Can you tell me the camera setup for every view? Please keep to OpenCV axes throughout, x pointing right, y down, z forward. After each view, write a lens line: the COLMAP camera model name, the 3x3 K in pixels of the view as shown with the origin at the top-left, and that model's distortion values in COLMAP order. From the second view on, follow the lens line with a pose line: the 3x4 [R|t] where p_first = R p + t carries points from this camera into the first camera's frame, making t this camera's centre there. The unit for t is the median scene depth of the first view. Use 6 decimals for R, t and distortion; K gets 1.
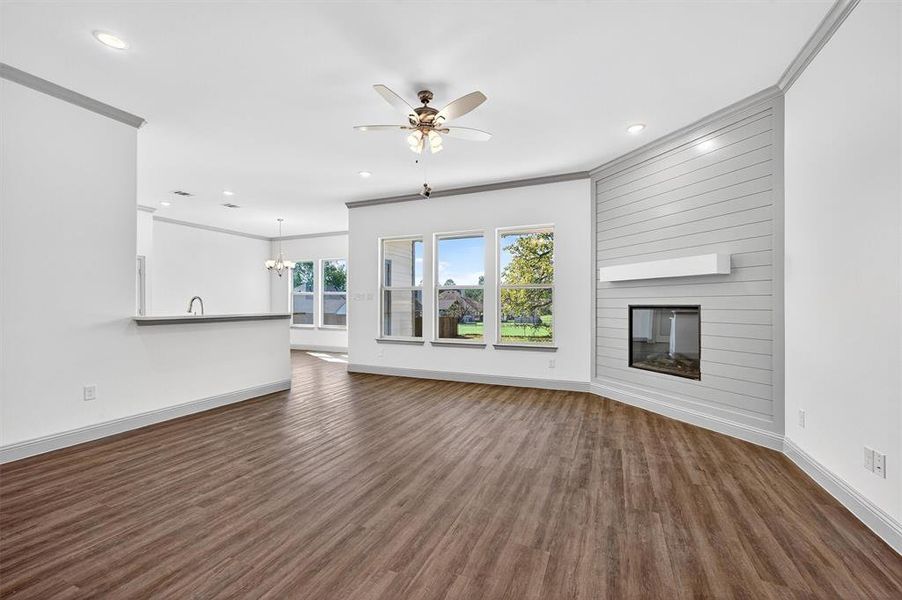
lens RADIAL K [[381.6, 0, 445.2], [0, 381.6, 300.4], [0, 0, 1]] dist [0.001372, 0.000342]
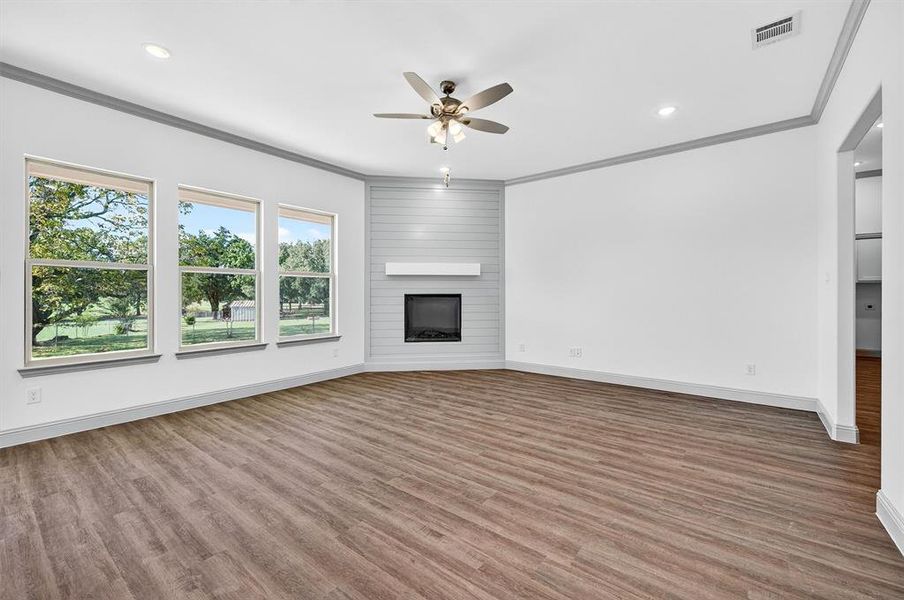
lens RADIAL K [[382.4, 0, 457.1], [0, 382.4, 292.9], [0, 0, 1]] dist [0.001372, 0.000342]
pose [[0.228380, -0.000883, 0.973572, -0.892700], [-0.006239, 0.999978, 0.002370, 0.004483], [-0.973552, -0.006616, 0.228369, 0.649120]]
